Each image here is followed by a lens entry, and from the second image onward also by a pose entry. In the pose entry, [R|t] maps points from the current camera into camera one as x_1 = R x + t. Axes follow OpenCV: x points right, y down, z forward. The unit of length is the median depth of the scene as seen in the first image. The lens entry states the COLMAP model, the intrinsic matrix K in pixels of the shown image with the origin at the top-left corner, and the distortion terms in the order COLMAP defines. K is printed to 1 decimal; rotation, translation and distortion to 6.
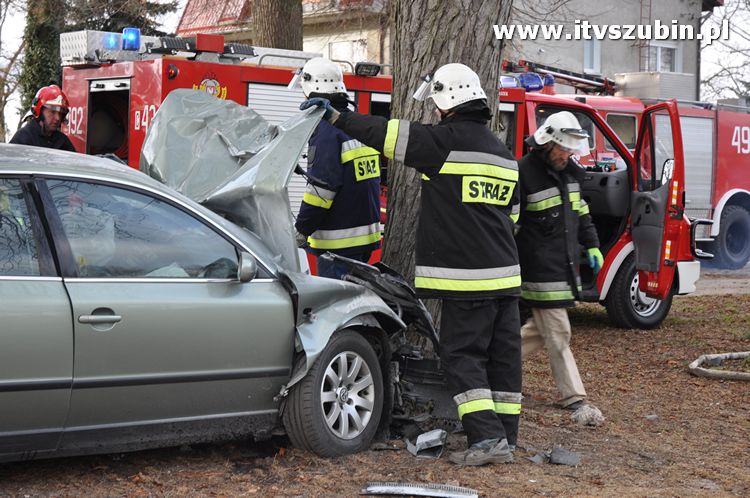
lens RADIAL K [[1552.7, 0, 375.9], [0, 1552.7, 277.2], [0, 0, 1]] dist [0.326588, -3.429324]
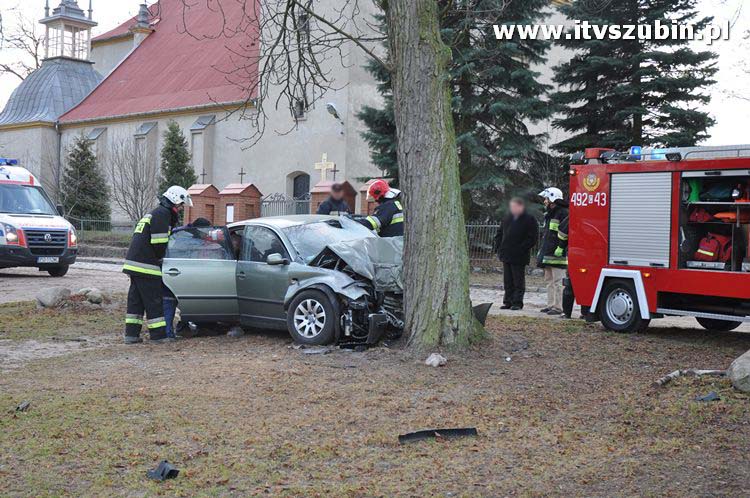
lens RADIAL K [[1038.8, 0, 375.0], [0, 1038.8, 249.0], [0, 0, 1]] dist [0.027280, 0.069438]
pose [[0.054993, -0.000045, -0.998487, 1.521931], [-0.068743, 0.997627, -0.003831, -0.026415], [0.996118, 0.068850, 0.054859, 1.022081]]
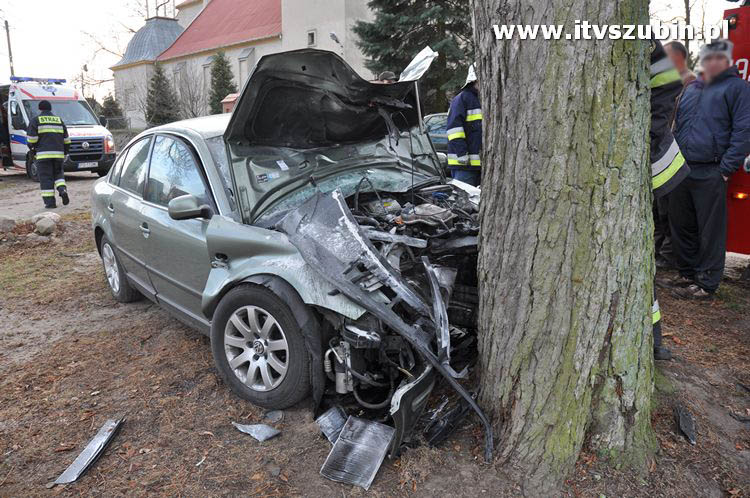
lens RADIAL K [[582.8, 0, 375.0], [0, 582.8, 249.0], [0, 0, 1]] dist [-0.180208, 0.160775]
pose [[0.070326, 0.195517, -0.978175, 0.342238], [-0.034473, 0.980494, 0.193502, -0.062386], [0.996928, 0.020112, 0.075694, 1.065246]]
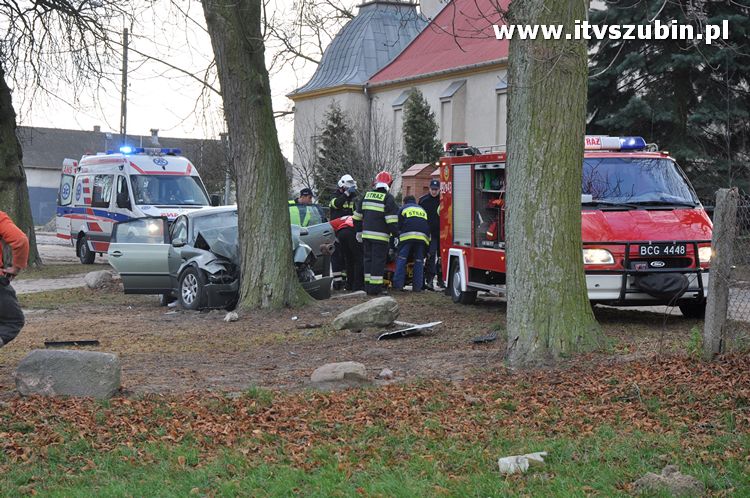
lens RADIAL K [[1552.7, 0, 375.9], [0, 1552.7, 277.2], [0, 0, 1]] dist [0.326588, -3.429324]
pose [[-0.323601, 0.022880, -0.945917, 2.625934], [-0.054288, 0.997612, 0.042702, -0.088760], [0.944635, 0.065170, -0.321586, 2.282287]]
